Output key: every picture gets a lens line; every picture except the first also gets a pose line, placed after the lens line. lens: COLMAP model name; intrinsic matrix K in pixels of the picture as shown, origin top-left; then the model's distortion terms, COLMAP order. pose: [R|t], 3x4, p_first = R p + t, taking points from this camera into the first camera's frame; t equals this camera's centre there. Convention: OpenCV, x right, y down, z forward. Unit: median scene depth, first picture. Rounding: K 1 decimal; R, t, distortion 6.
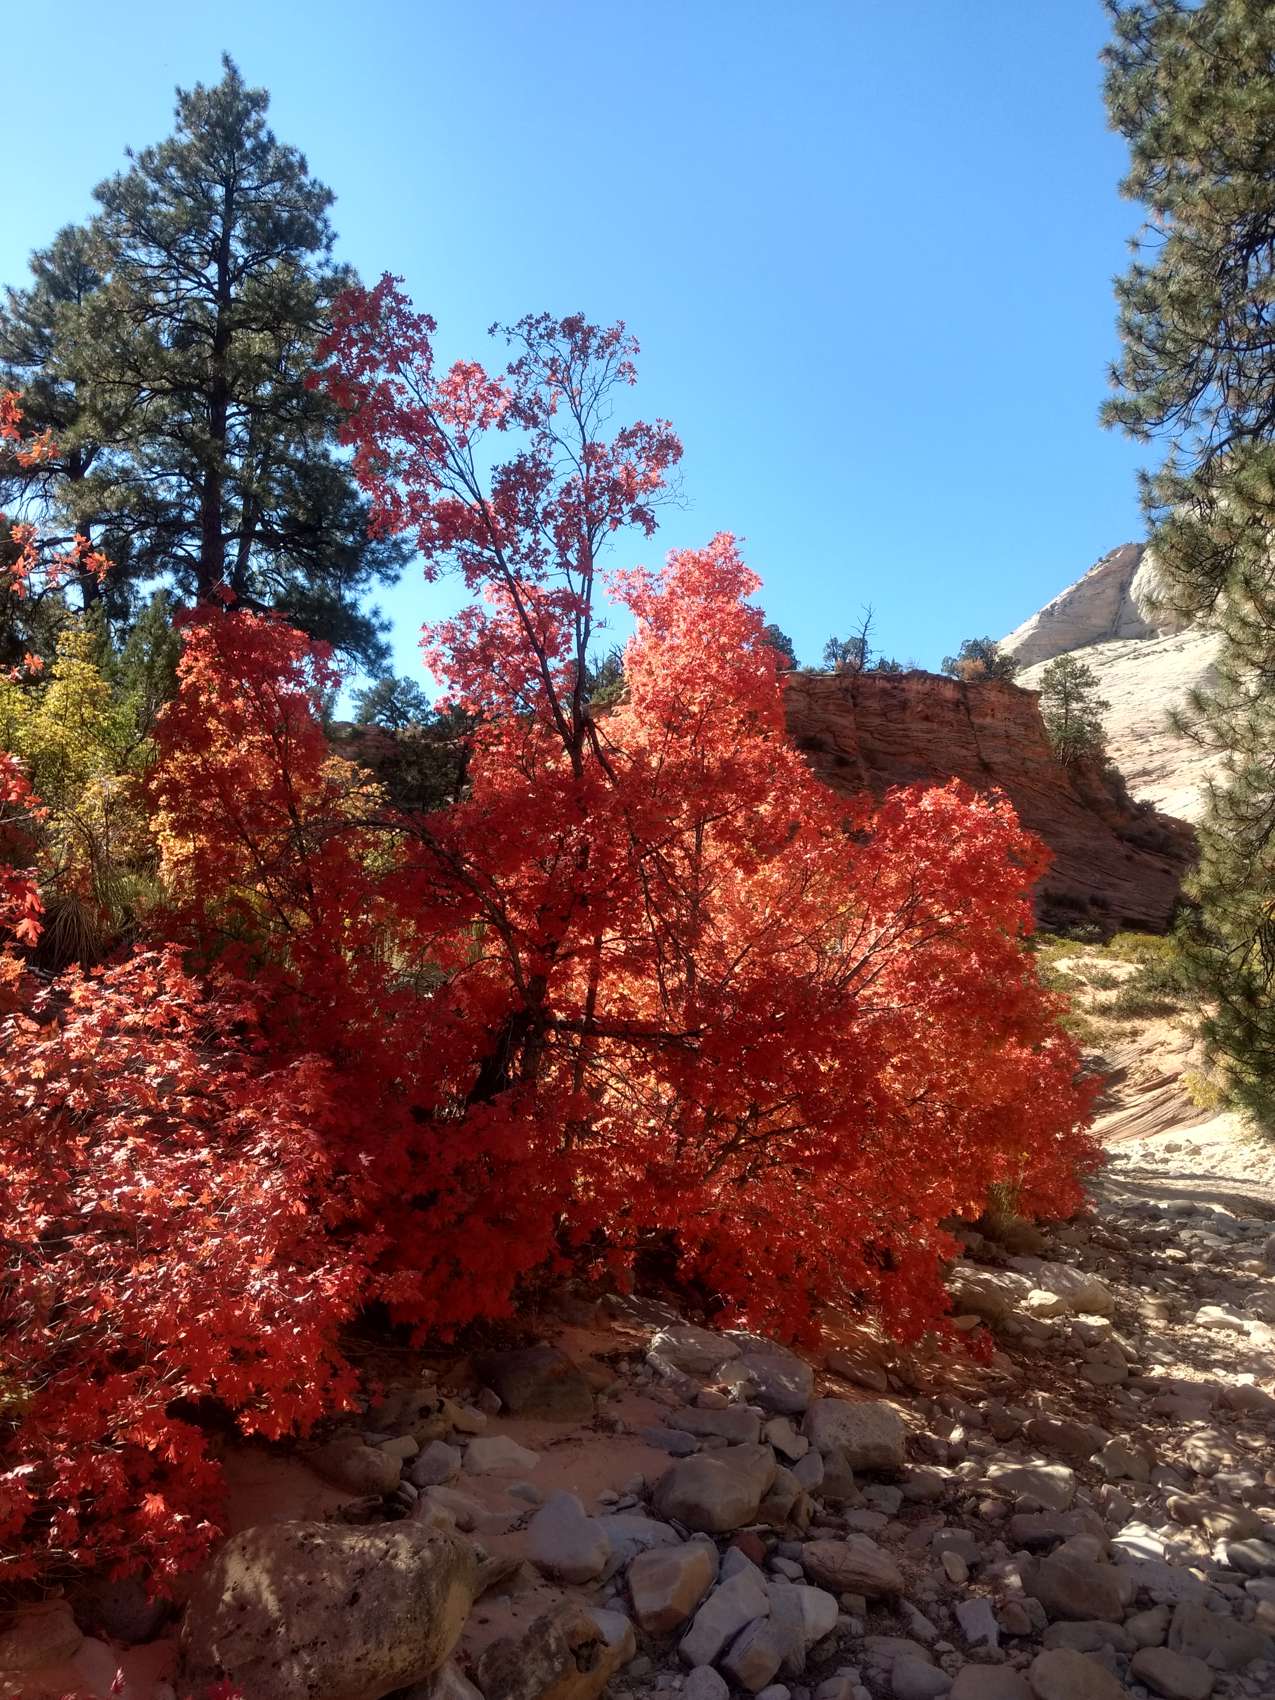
lens RADIAL K [[1343.7, 0, 651.0], [0, 1343.7, 855.7], [0, 0, 1]] dist [0.023980, 0.007859]
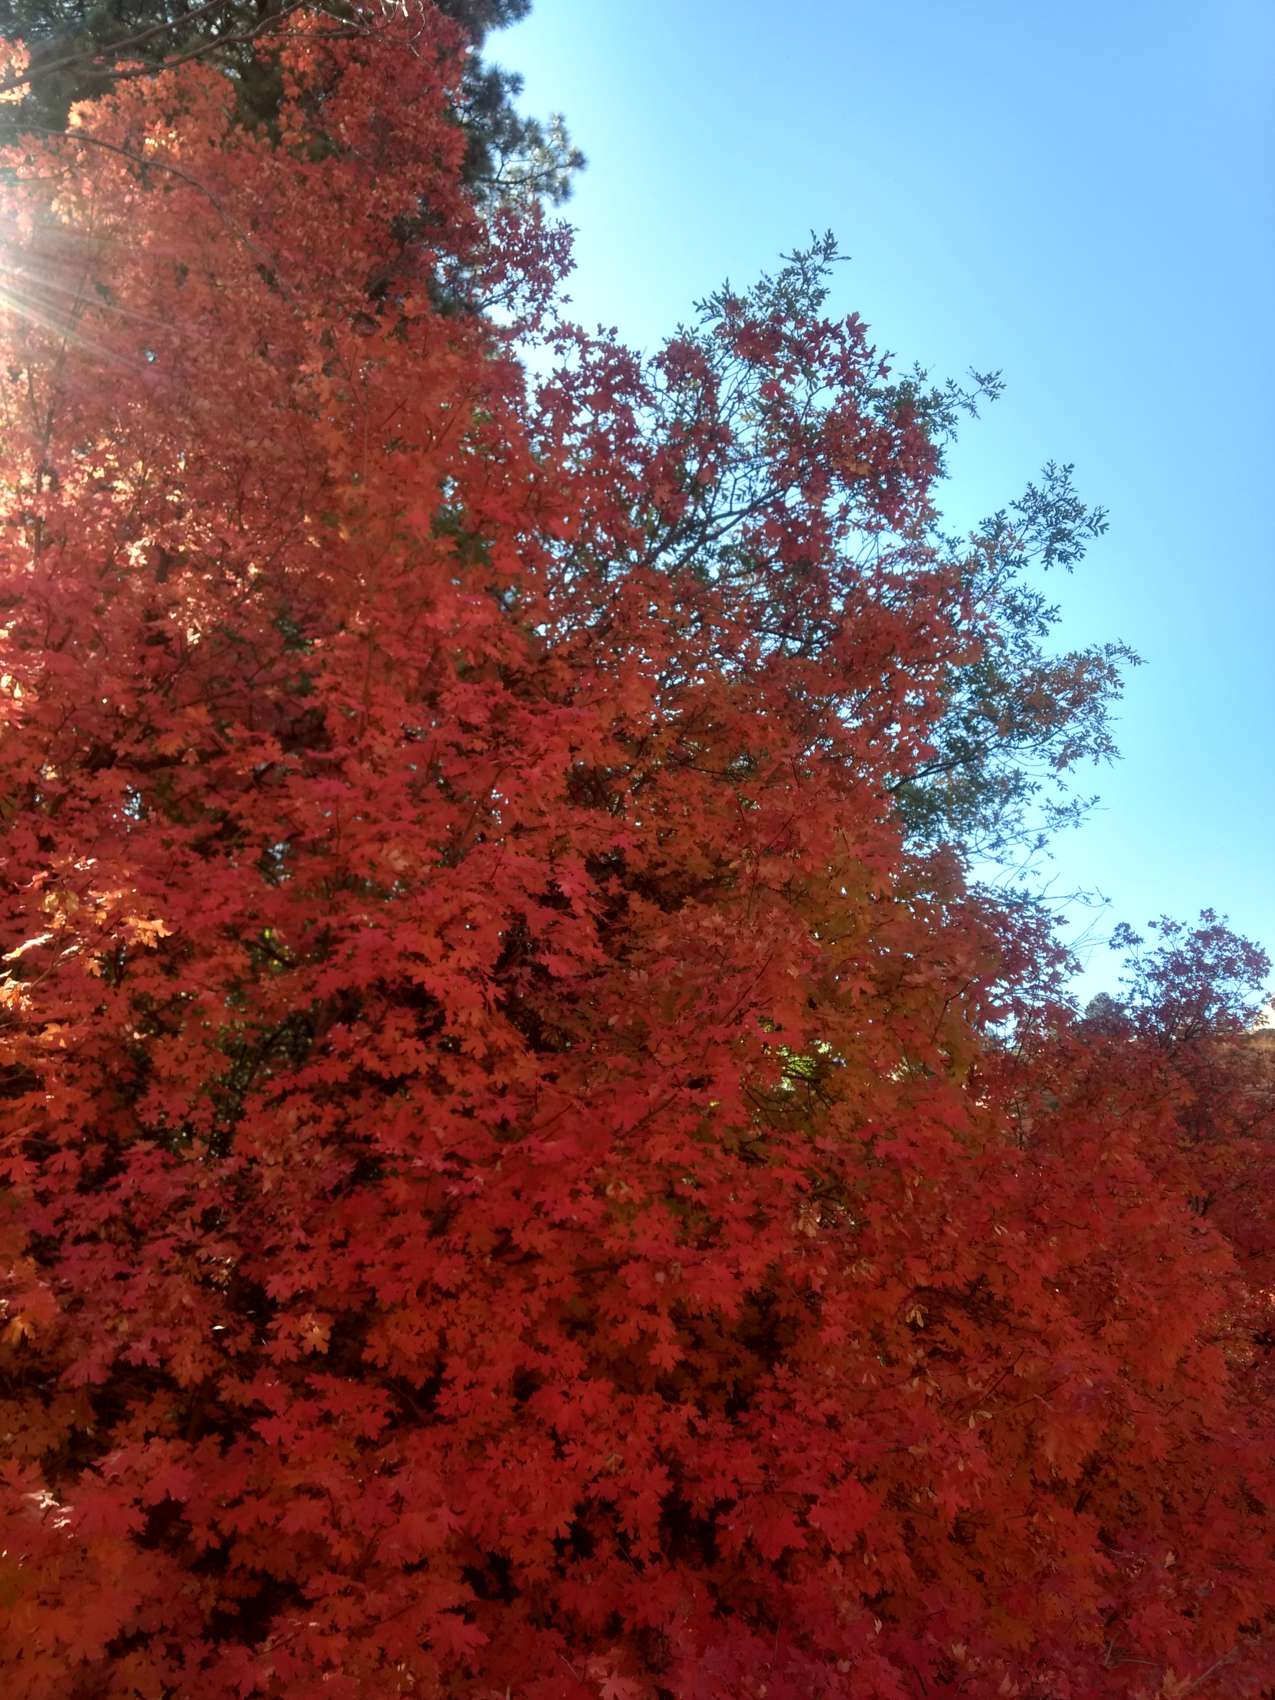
lens RADIAL K [[1343.7, 0, 636.4], [0, 1343.7, 840.8], [0, 0, 1]] dist [0.023980, 0.007859]
pose [[0.976657, -0.097769, -0.191266, -0.131977], [0.042521, 0.960788, -0.274003, -0.039713], [0.210555, 0.259474, 0.942518, -0.210376]]
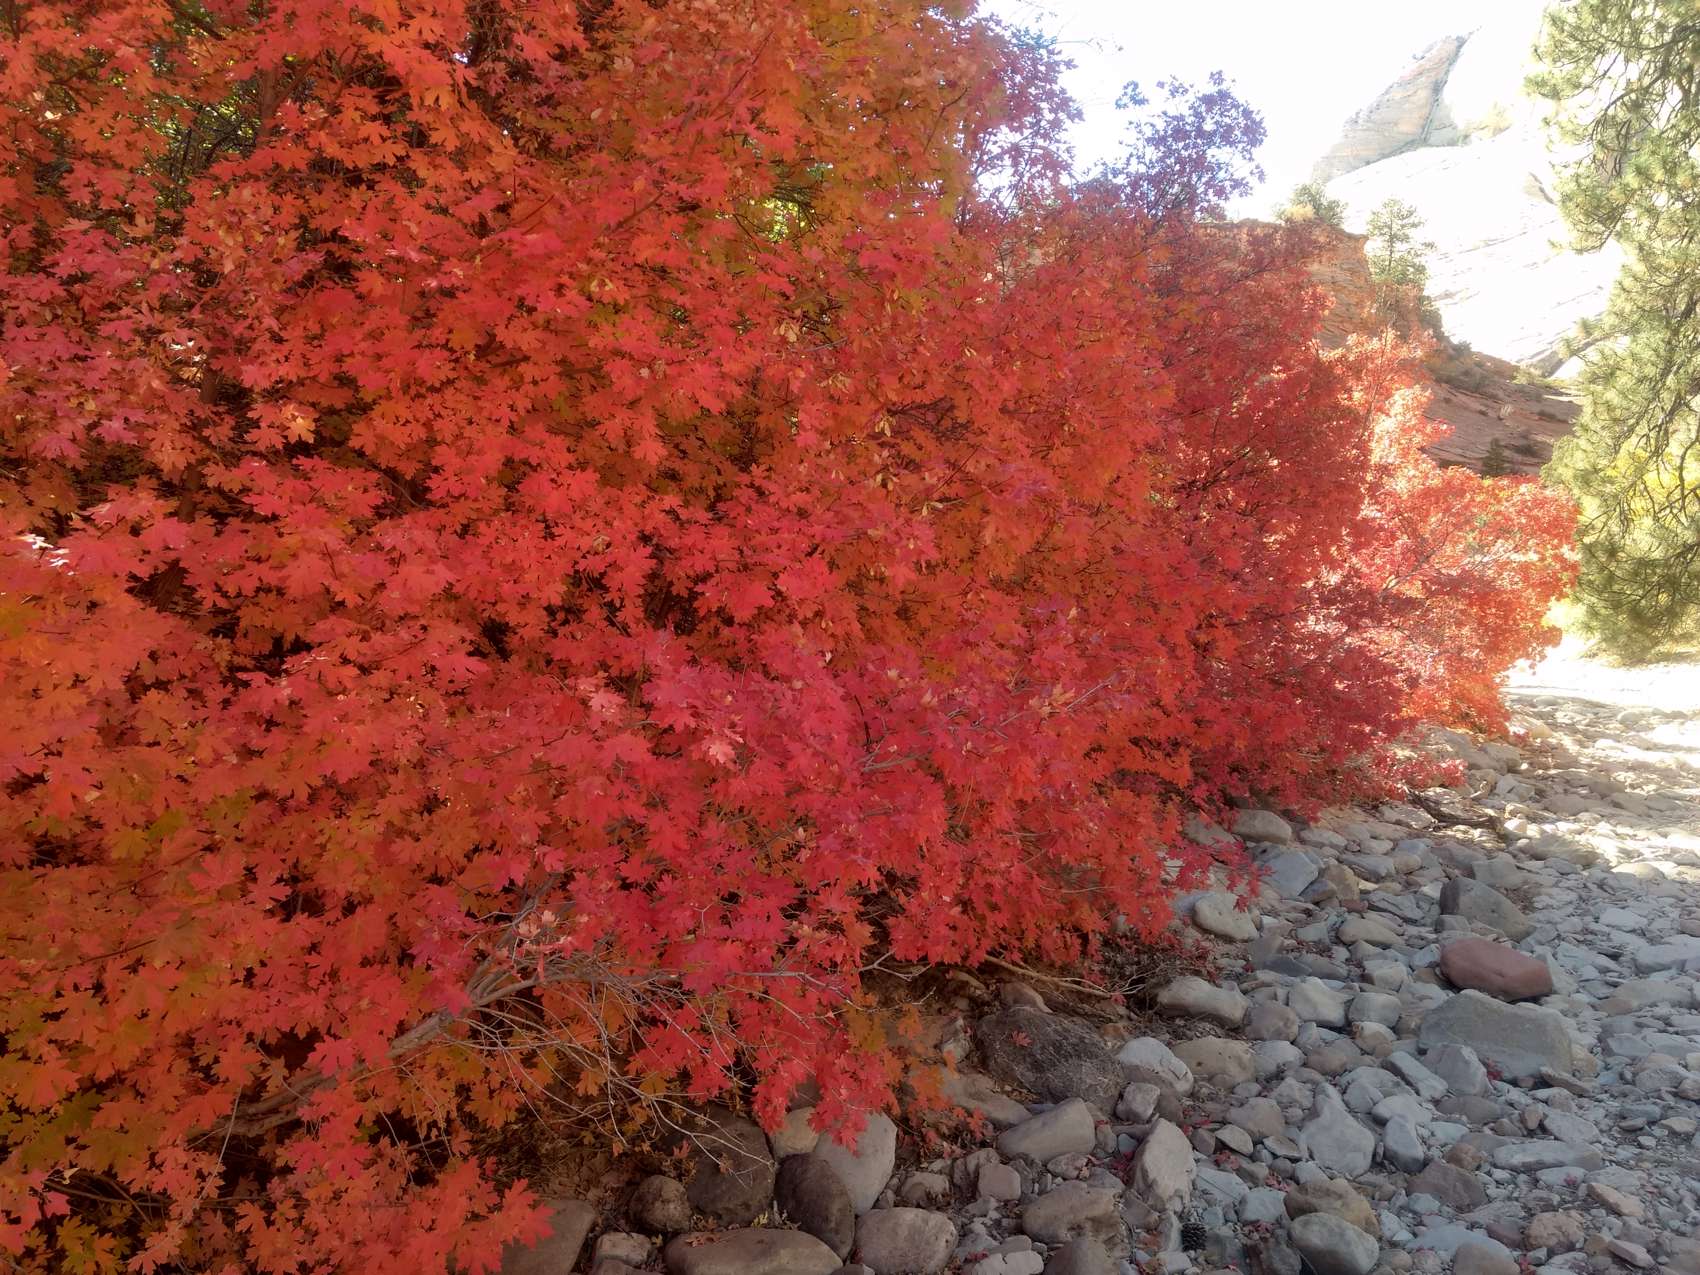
lens RADIAL K [[1343.7, 0, 846.1], [0, 1343.7, 631.3], [0, 0, 1]] dist [0.023980, 0.007859]
pose [[0.998492, -0.002771, -0.054821, -0.131708], [0.012521, 0.983891, 0.178333, -0.036967], [0.053444, -0.178751, 0.982442, -0.211044]]
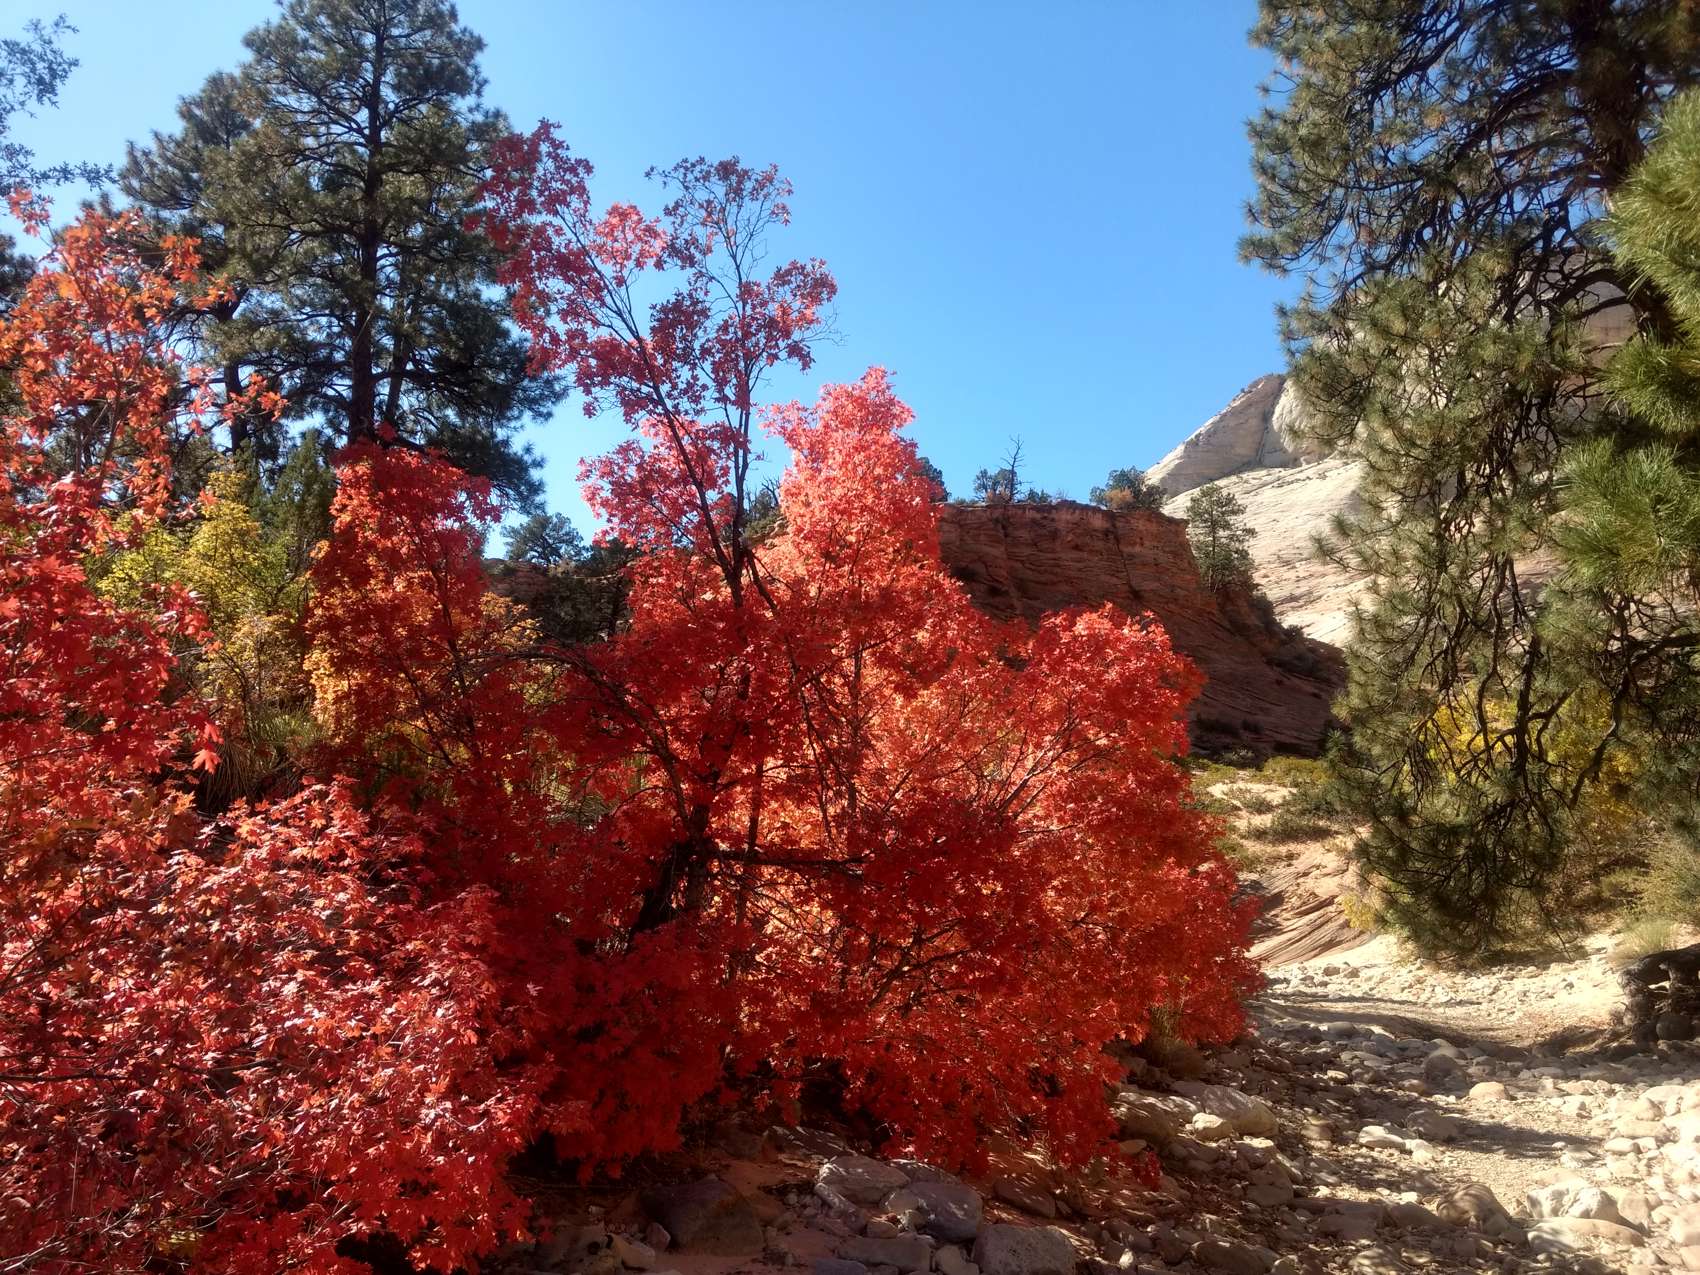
lens RADIAL K [[1343.7, 0, 844.9], [0, 1343.7, 630.3], [0, 0, 1]] dist [0.023980, 0.007859]
pose [[0.999441, -0.015305, 0.029719, -0.000691], [0.016568, 0.998950, -0.042723, 0.000561], [-0.029034, 0.043192, 0.998645, -0.002074]]
